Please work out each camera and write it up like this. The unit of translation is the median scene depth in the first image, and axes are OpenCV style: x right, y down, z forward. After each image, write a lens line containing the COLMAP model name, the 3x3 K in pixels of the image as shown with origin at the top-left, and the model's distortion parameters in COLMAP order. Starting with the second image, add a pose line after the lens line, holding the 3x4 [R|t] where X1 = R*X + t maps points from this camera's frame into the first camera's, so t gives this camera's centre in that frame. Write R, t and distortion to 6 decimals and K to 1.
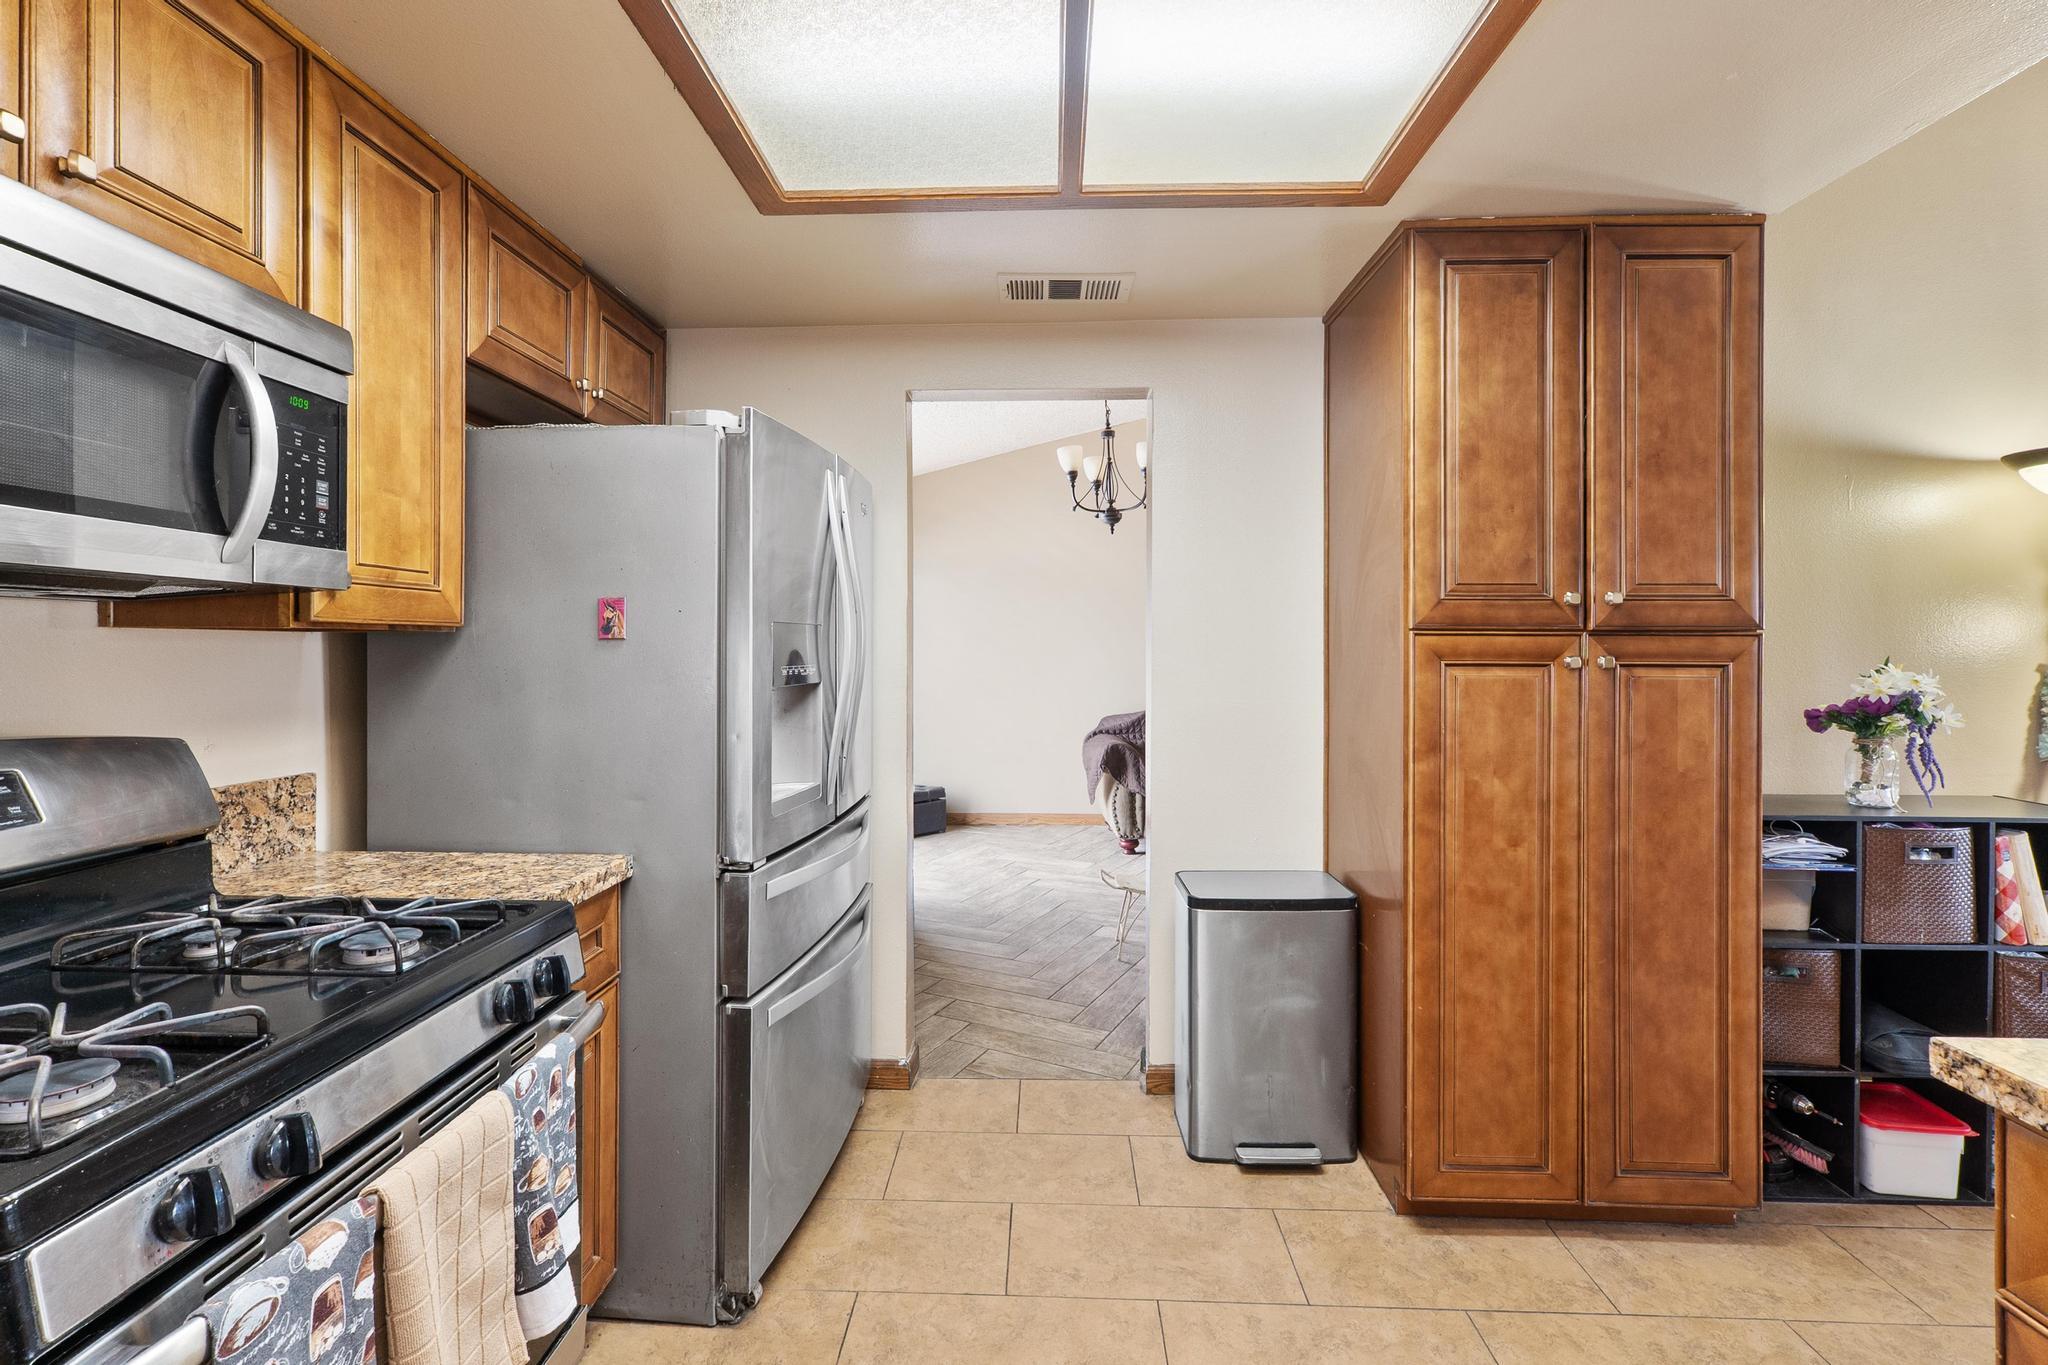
lens RADIAL K [[904.9, 0, 1033.3], [0, 904.9, 641.1], [0, 0, 1]] dist [0.004001, 0.000922]
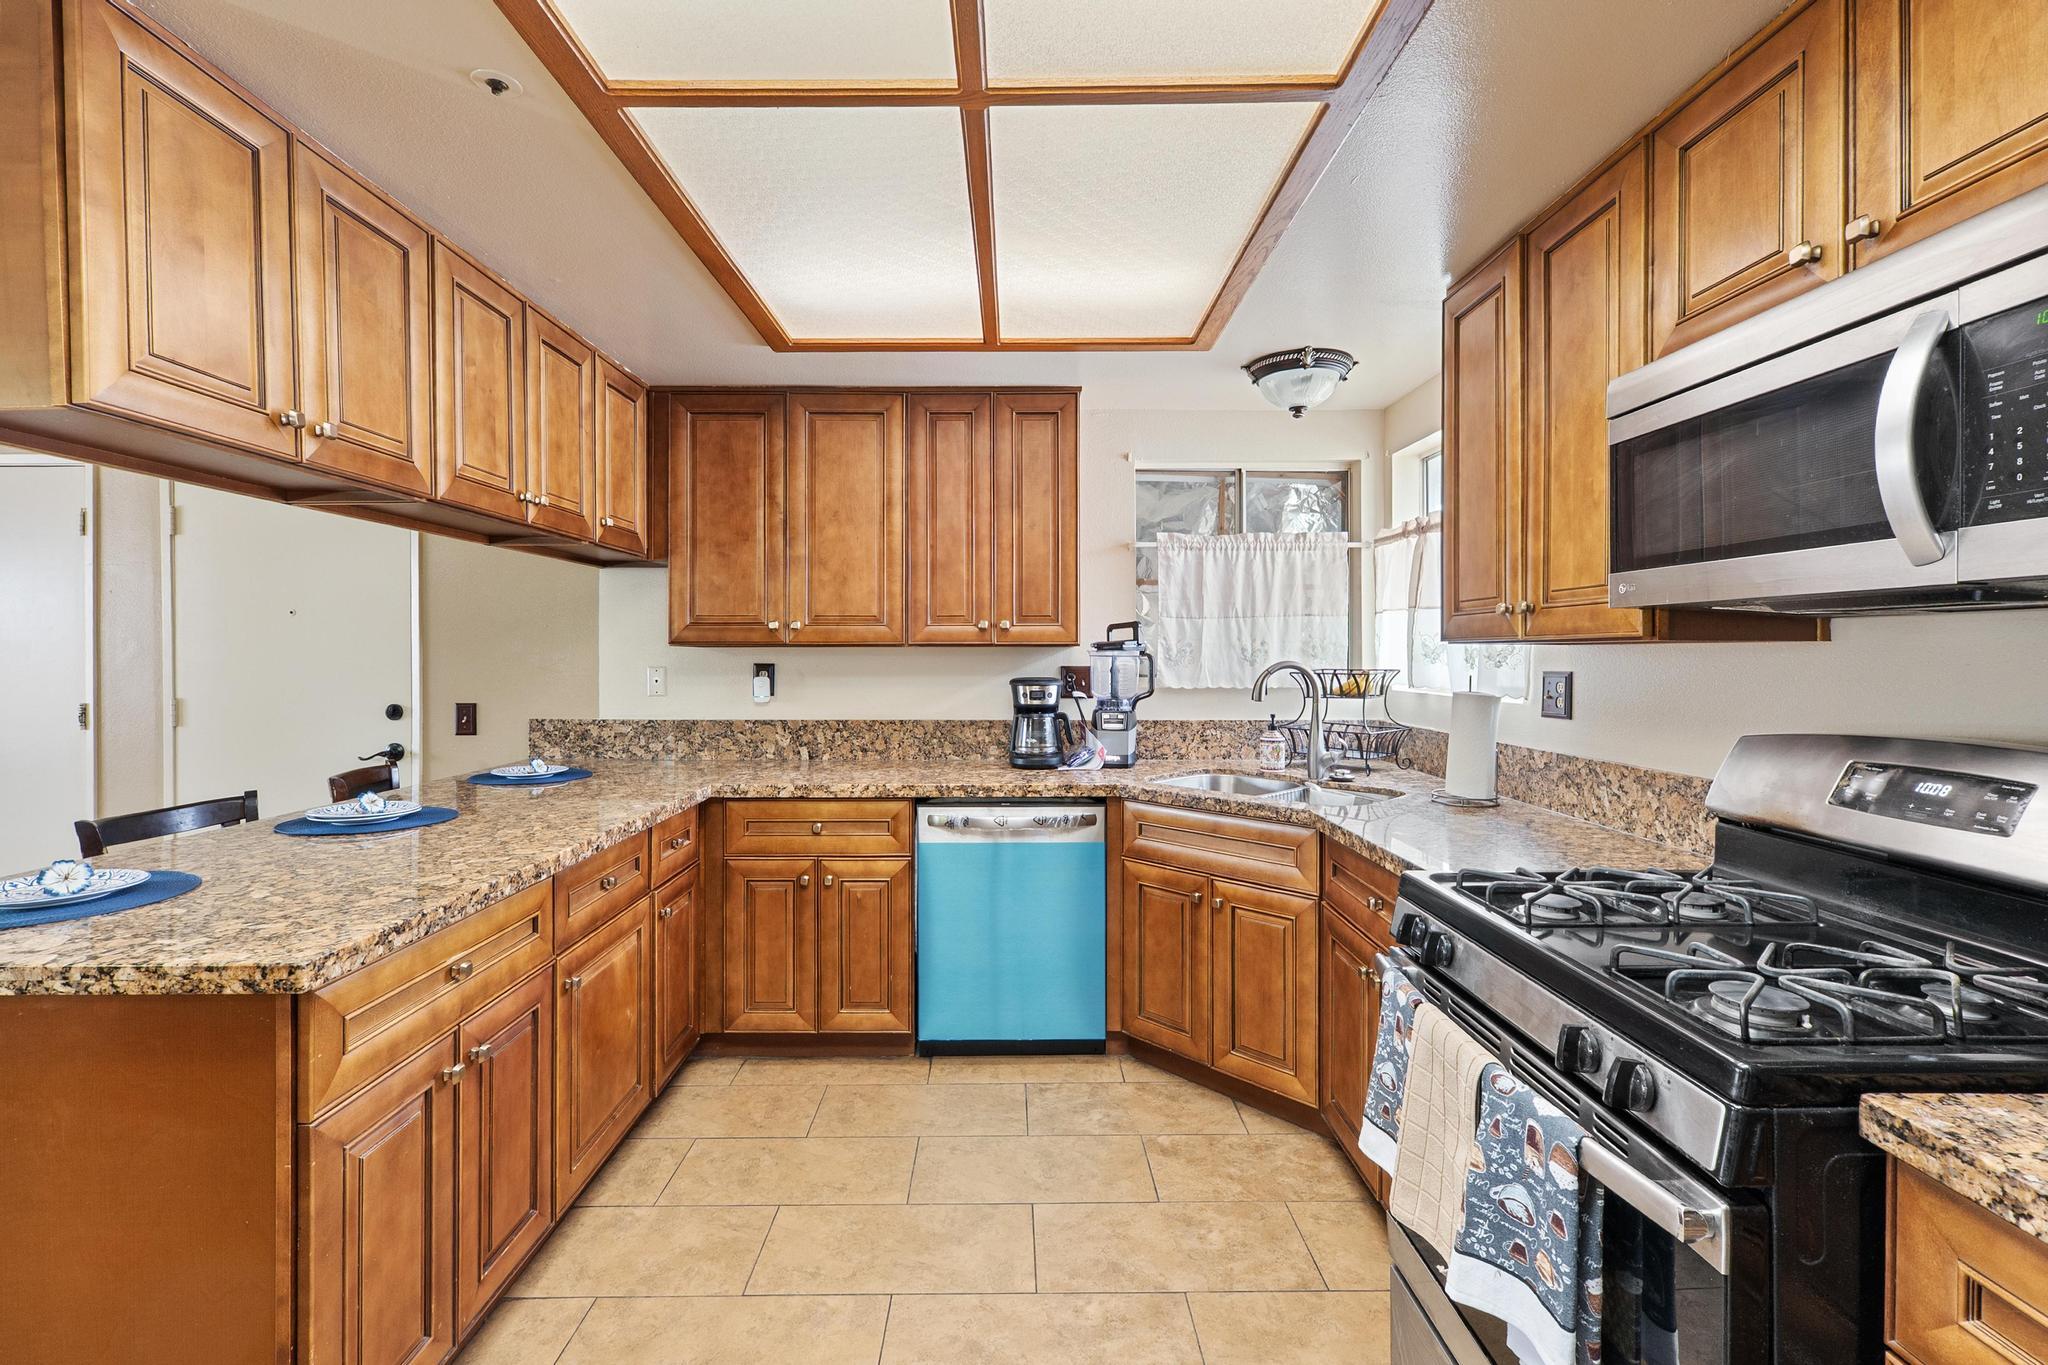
lens RADIAL K [[904.9, 0, 1025.5], [0, 904.9, 660.2], [0, 0, 1]] dist [0.004001, 0.000922]
pose [[-0.998971, -0.000049, -0.045354, 0.028570], [-0.000205, 0.999994, 0.003443, 0.003913], [0.045354, 0.003448, -0.998965, 2.283815]]
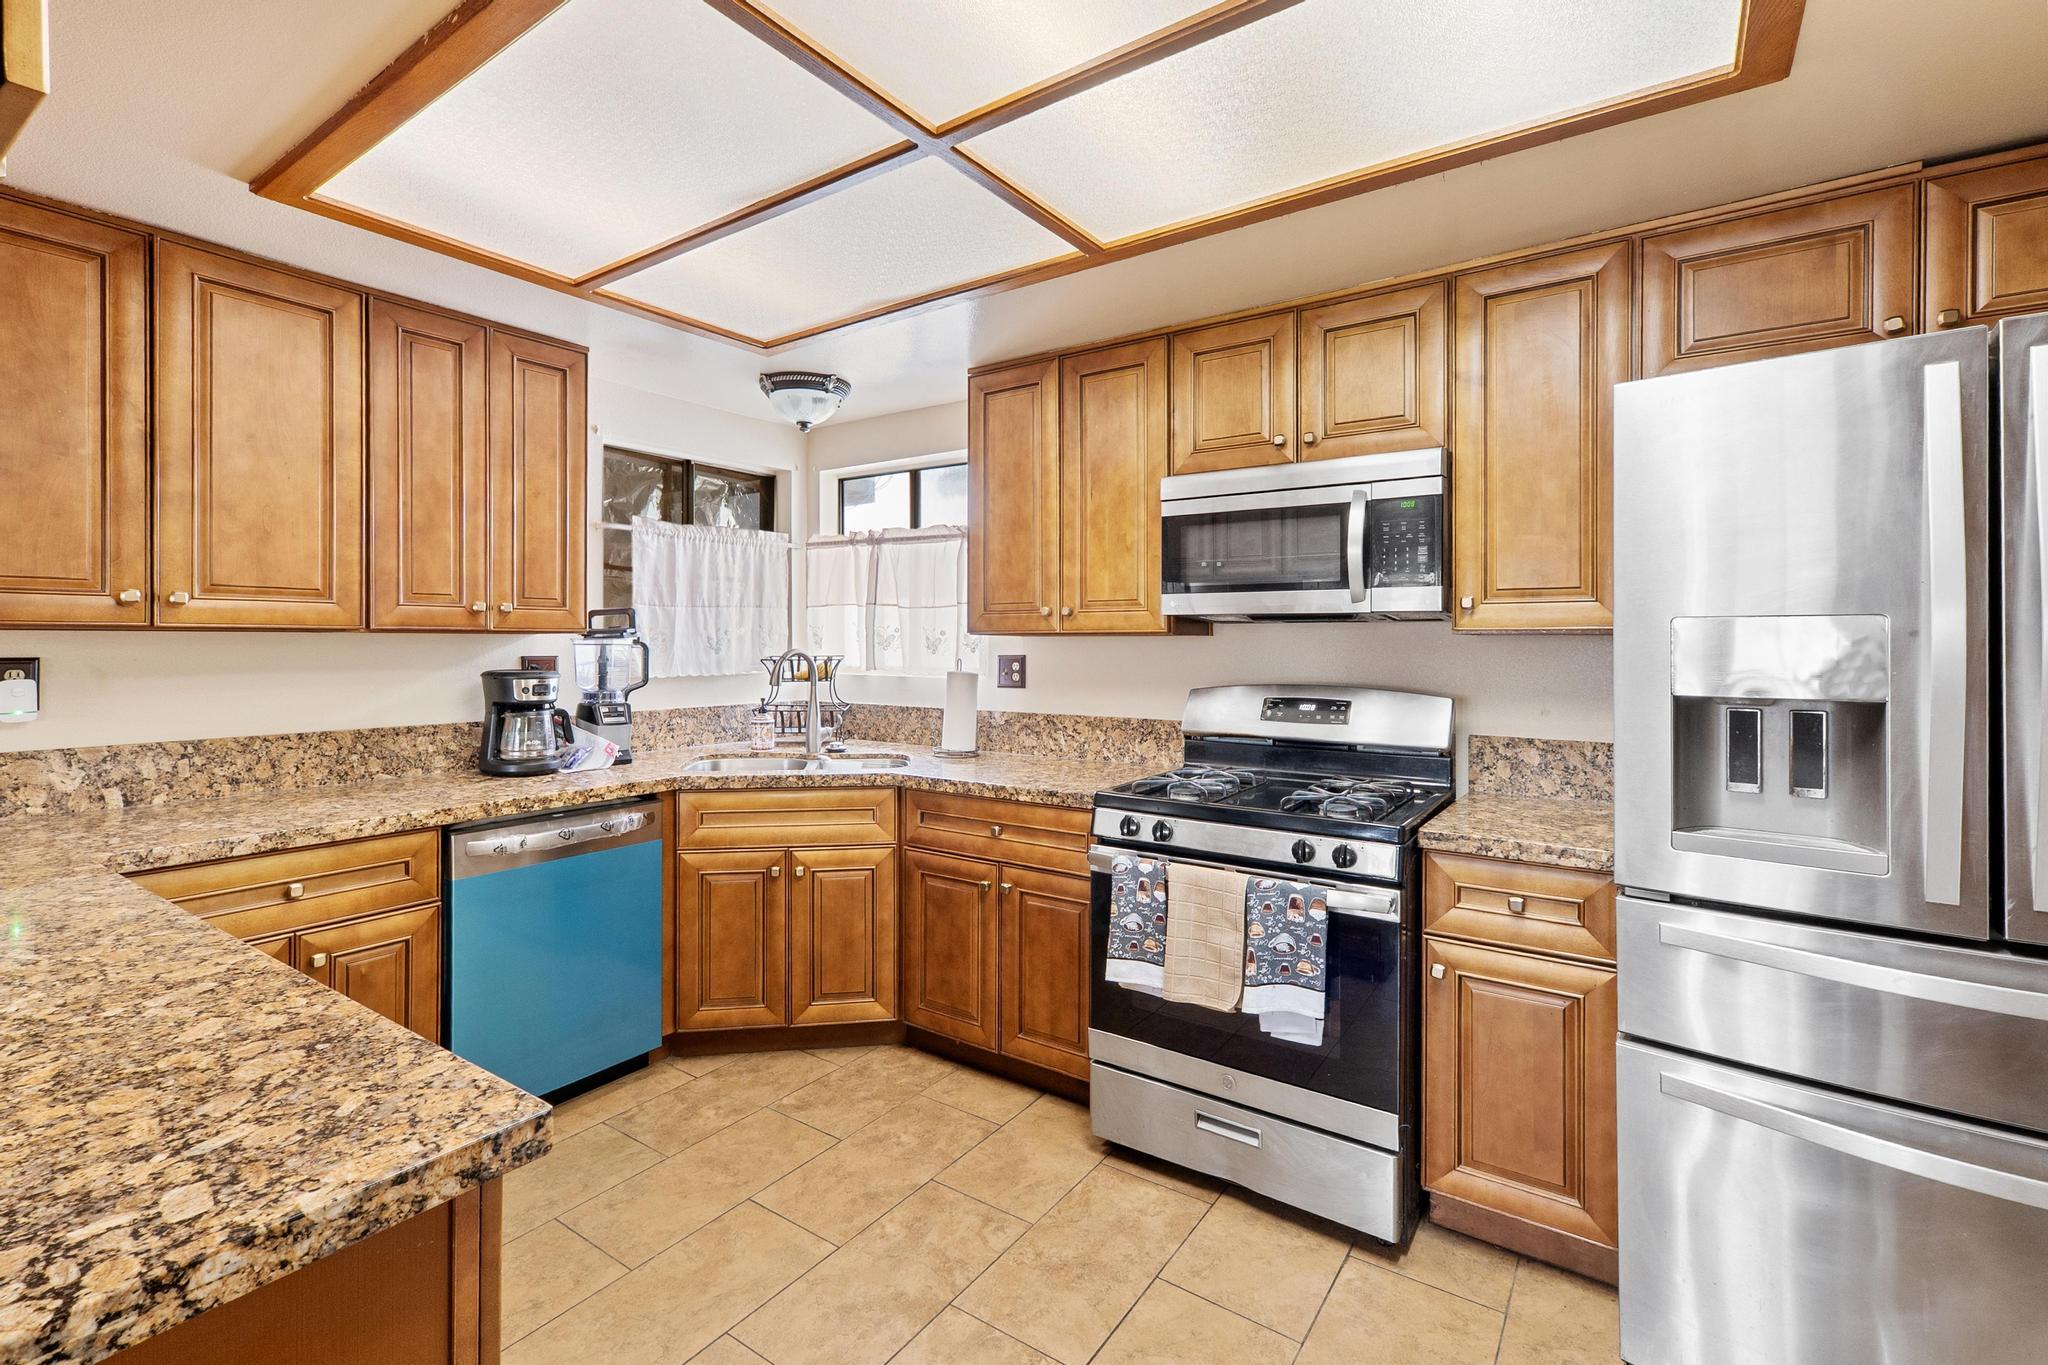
lens RADIAL K [[904.9, 0, 1013.9], [0, 904.9, 644.8], [0, 0, 1]] dist [0.004001, 0.000922]
pose [[-0.548779, 0.000596, -0.835967, 1.421476], [0.001458, 0.999999, -0.000244, 0.003981], [0.835966, -0.001352, -0.548779, 1.803917]]
